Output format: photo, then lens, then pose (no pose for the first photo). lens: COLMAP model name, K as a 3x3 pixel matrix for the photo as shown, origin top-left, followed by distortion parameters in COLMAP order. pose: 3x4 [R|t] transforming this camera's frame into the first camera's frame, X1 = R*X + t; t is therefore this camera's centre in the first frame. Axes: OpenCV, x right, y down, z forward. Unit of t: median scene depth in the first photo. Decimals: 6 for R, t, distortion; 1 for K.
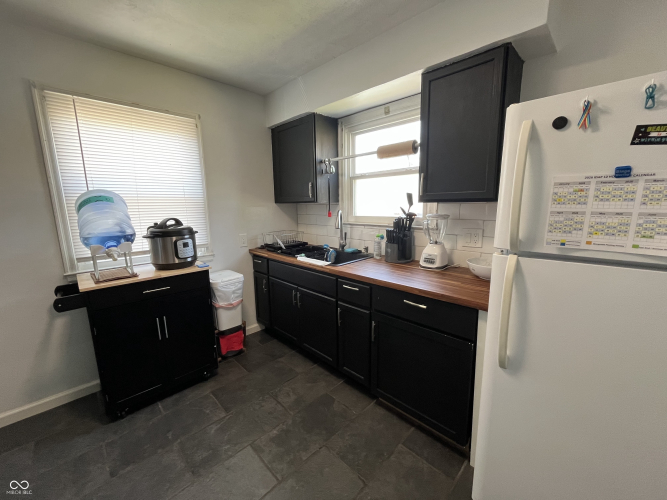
lens RADIAL K [[269.7, 0, 332.1], [0, 269.7, 249.7], [0, 0, 1]] dist [-0.002203, -0.001131]
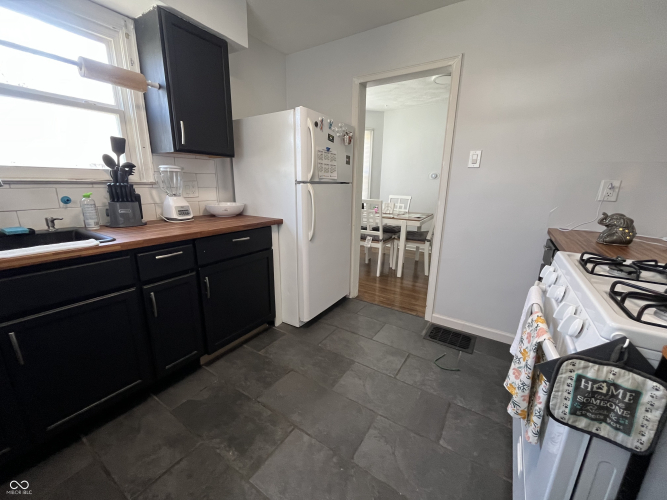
lens RADIAL K [[269.7, 0, 330.9], [0, 269.7, 250.1], [0, 0, 1]] dist [-0.002203, -0.001131]
pose [[-0.214311, -0.227052, 0.950010, -0.860605], [0.152809, 0.952838, 0.262200, -0.006897], [-0.964738, 0.201363, -0.169508, 0.759538]]
